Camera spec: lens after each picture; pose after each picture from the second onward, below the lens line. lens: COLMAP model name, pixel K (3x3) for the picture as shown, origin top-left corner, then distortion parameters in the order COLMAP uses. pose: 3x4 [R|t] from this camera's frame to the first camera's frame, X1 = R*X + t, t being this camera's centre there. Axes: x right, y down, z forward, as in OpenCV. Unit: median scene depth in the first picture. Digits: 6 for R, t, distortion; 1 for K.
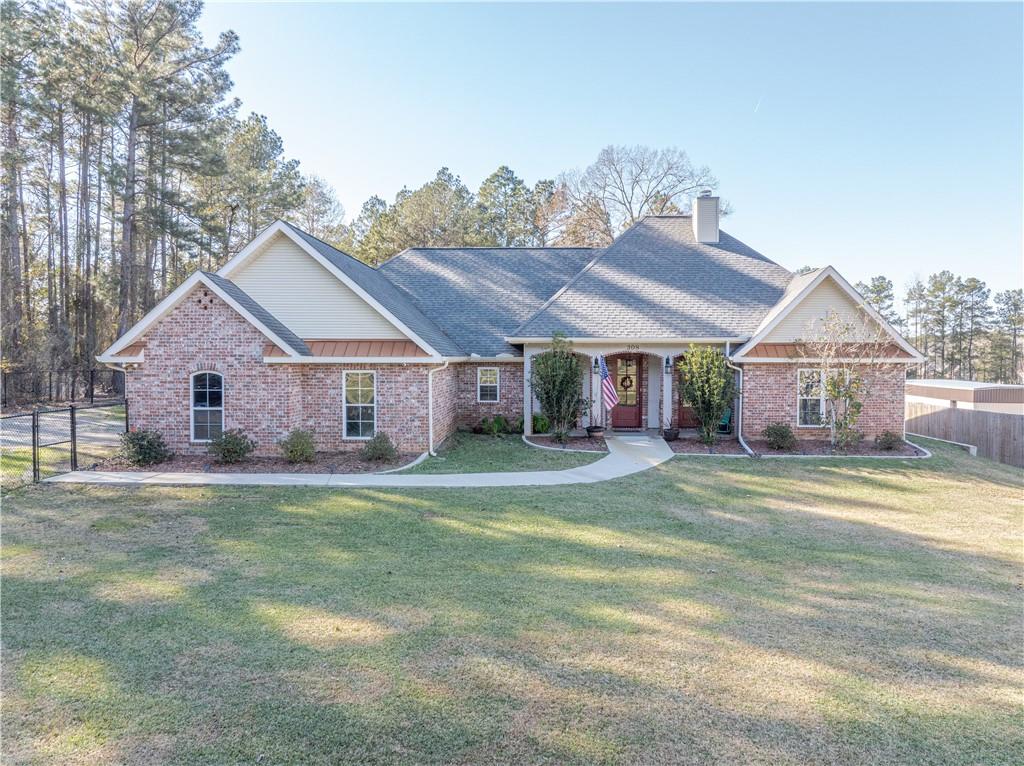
lens RADIAL K [[720.2, 0, 512.0], [0, 720.2, 383.0], [0, 0, 1]] dist [-0.031492, -0.000173]
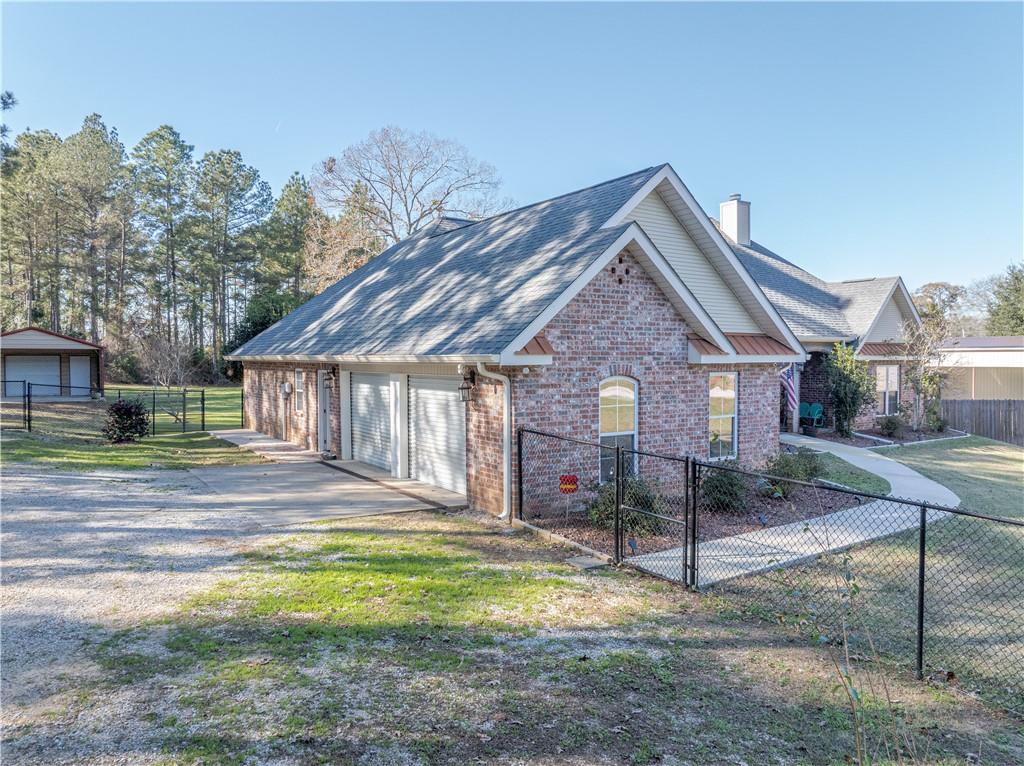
lens RADIAL K [[720.2, 0, 512.0], [0, 720.2, 383.0], [0, 0, 1]] dist [-0.031492, -0.000173]
pose [[0.808697, -0.024304, 0.587723, -0.742051], [0.023009, 0.999688, 0.009681, -0.016399], [-0.587775, 0.005694, 0.809004, 0.432026]]
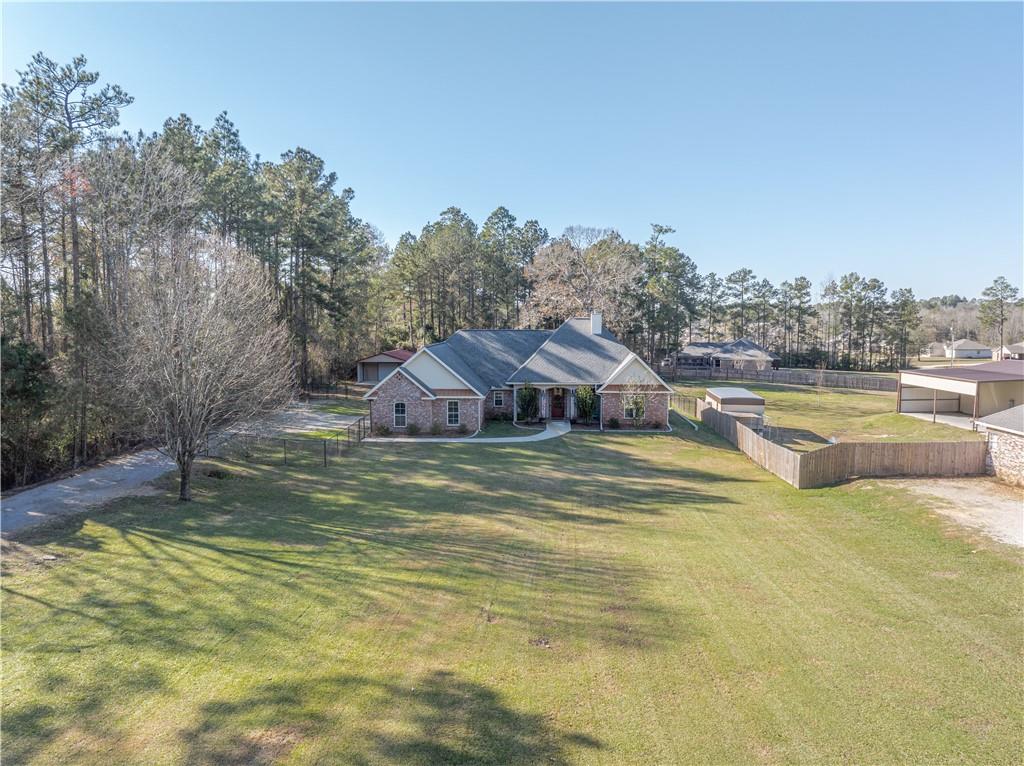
lens RADIAL K [[720.2, 0, 512.0], [0, 720.2, 383.0], [0, 0, 1]] dist [-0.031492, -0.000173]
pose [[0.999980, -0.001422, 0.006230, -0.003986], [0.001059, 0.998320, 0.057927, -0.207051], [-0.006302, -0.057919, 0.998301, -1.484873]]
